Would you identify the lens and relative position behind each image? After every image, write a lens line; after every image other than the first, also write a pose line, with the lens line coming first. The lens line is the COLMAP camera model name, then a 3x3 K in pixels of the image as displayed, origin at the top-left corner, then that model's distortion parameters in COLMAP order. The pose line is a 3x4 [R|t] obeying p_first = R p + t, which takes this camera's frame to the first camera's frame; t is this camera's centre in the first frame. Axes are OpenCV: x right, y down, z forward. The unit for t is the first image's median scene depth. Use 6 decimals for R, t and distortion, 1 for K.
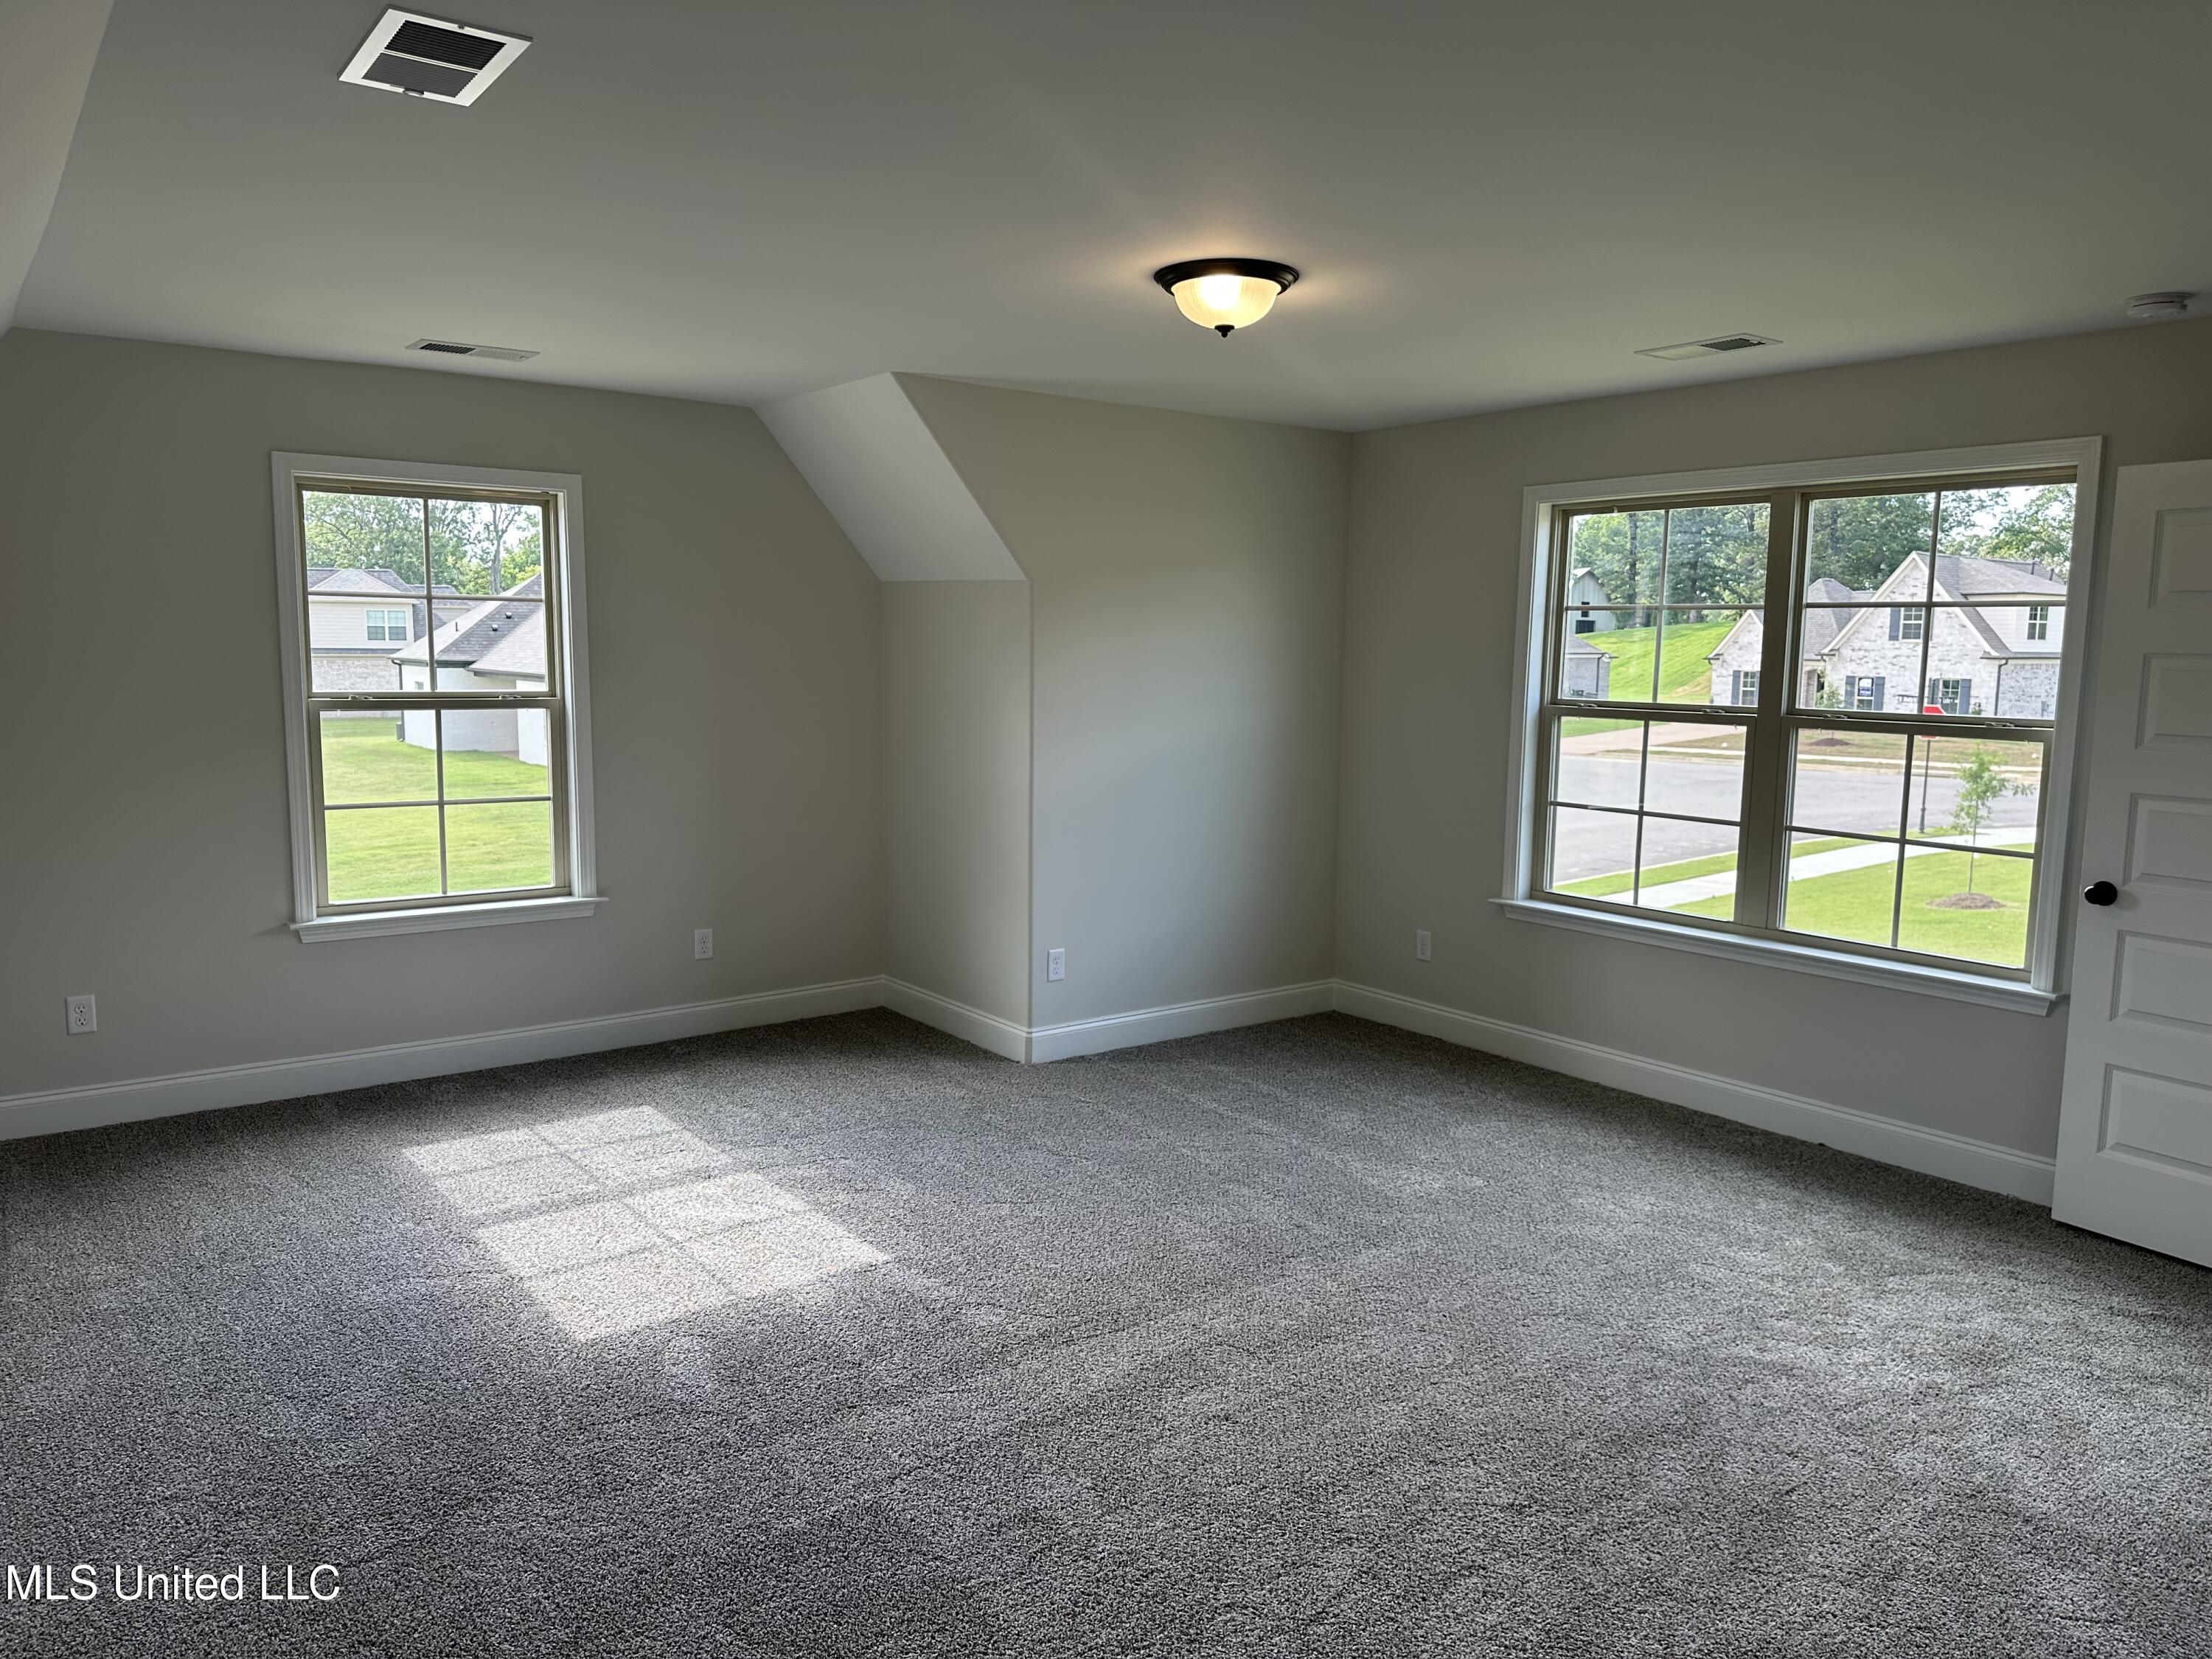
lens RADIAL K [[1540.9, 0, 1106.0], [0, 1540.9, 829.5], [0, 0, 1]] dist [-0.004683, -0.000966]
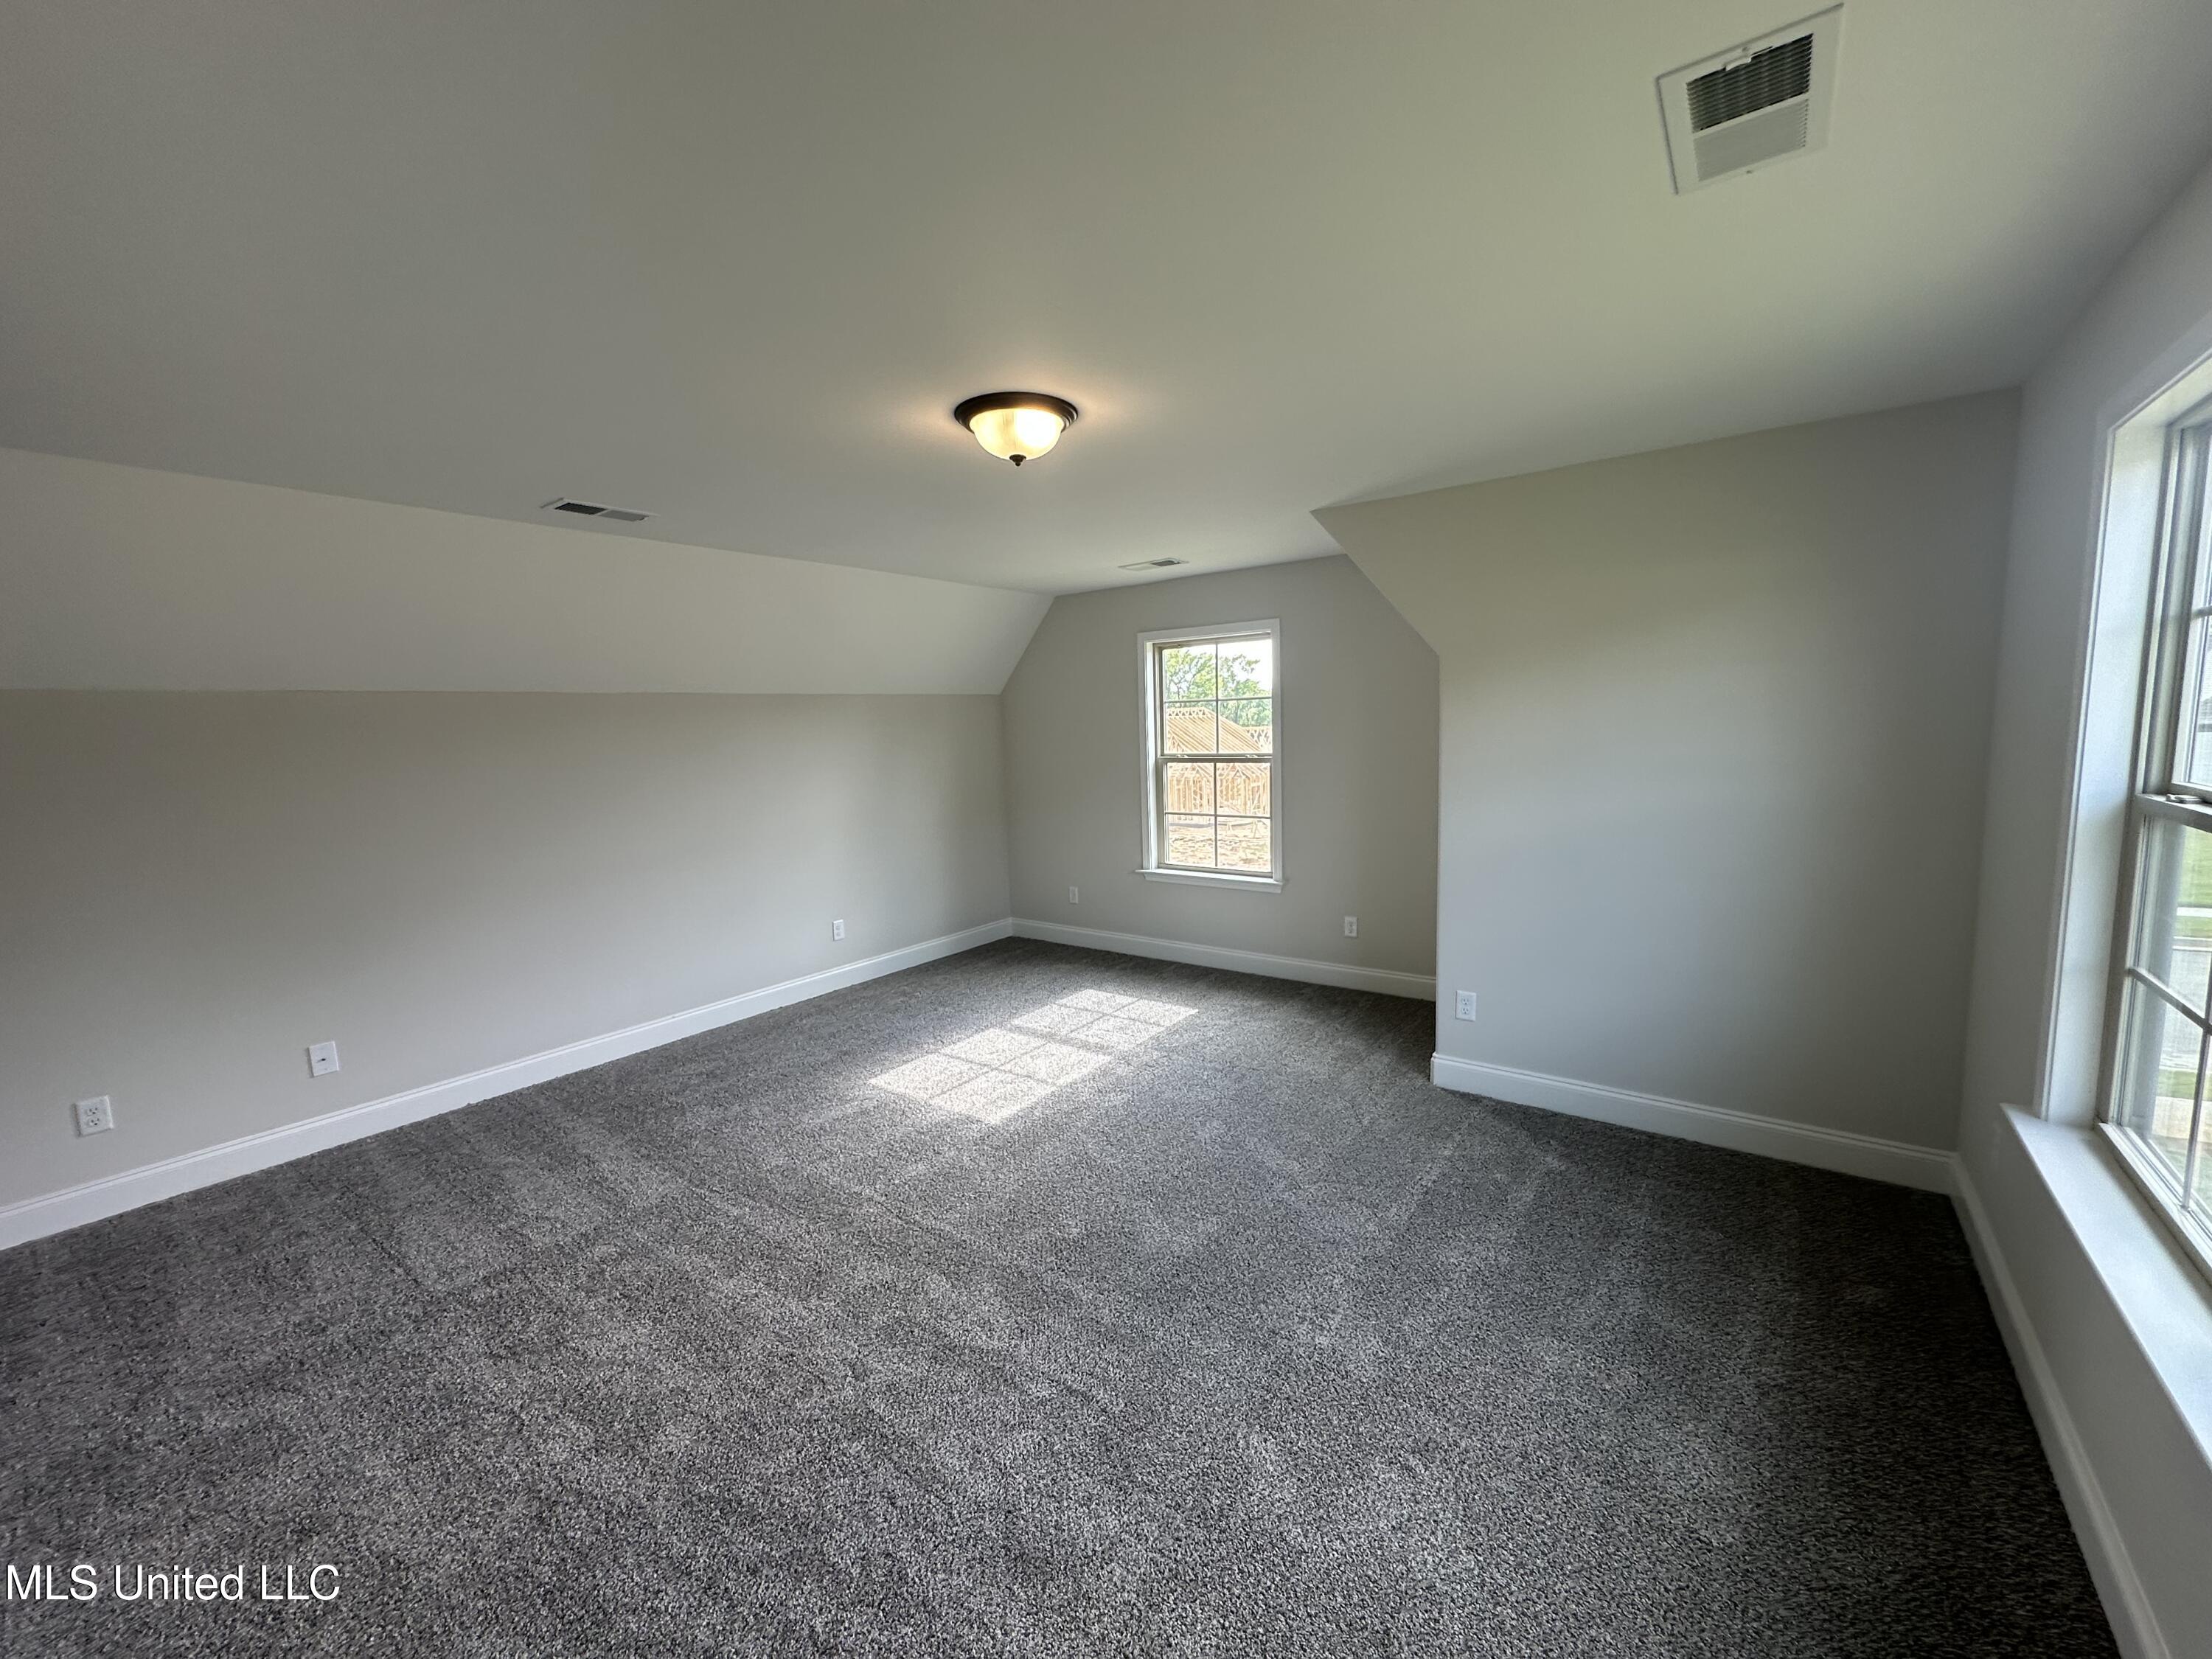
lens RADIAL K [[888.0, 0, 1106.0], [0, 888.0, 829.5], [0, 0, 1]] dist [0.000116, -0.000062]
pose [[0.284335, 0.105445, -0.952909, 0.602967], [-0.079525, 0.993102, 0.086164, -0.093090], [0.955421, 0.051281, 0.290759, 0.670880]]
